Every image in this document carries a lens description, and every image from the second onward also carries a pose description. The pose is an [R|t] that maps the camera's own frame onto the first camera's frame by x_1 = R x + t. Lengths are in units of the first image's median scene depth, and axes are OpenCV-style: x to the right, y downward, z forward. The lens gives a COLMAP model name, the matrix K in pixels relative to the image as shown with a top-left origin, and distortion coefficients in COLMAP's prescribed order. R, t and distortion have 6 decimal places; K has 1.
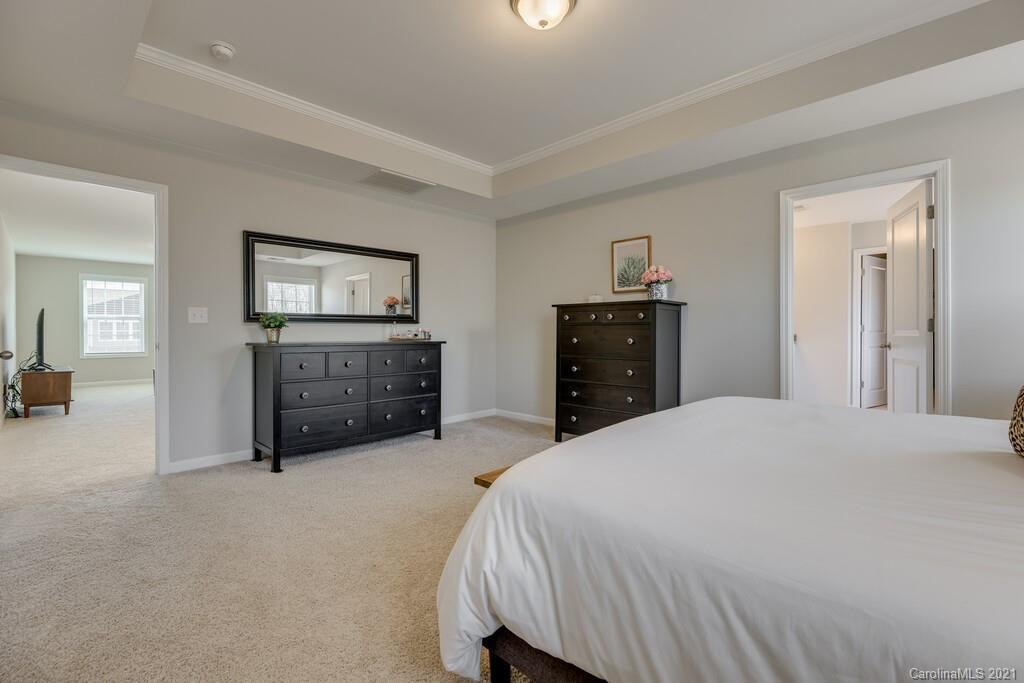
lens RADIAL K [[463.9, 0, 513.0], [0, 463.9, 340.6], [0, 0, 1]] dist [0.012574, 0.000148]
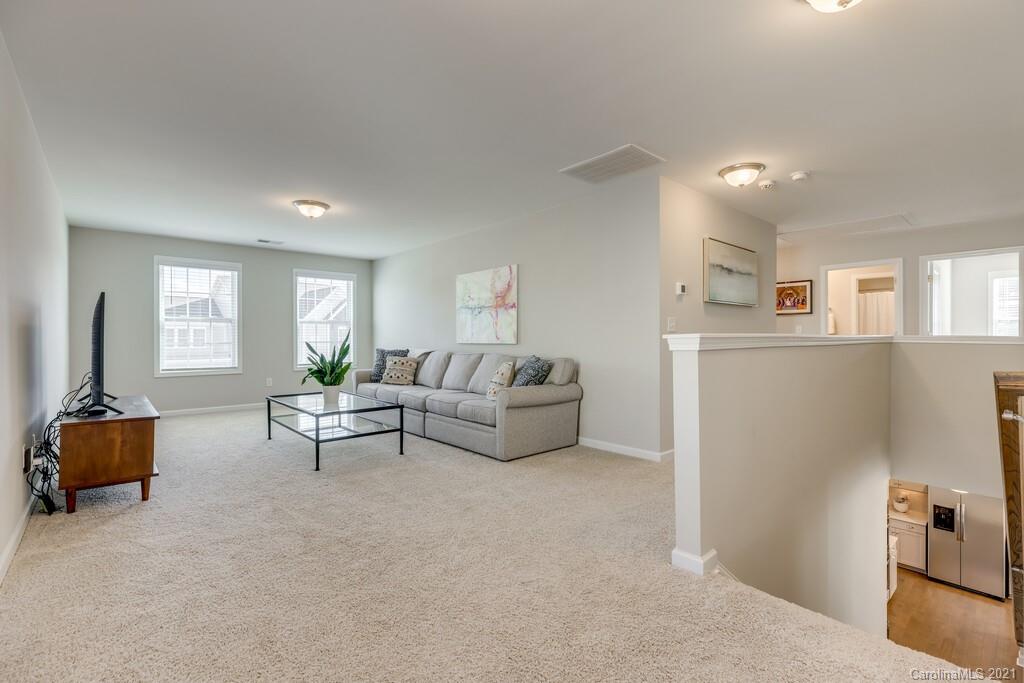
lens RADIAL K [[463.9, 0, 513.6], [0, 463.9, 339.7], [0, 0, 1]] dist [0.012574, 0.000148]
pose [[0.997533, -0.009013, -0.069612, -0.515593], [0.007866, 0.999829, -0.016727, -0.005945], [0.069751, 0.016139, 0.997434, 0.519268]]
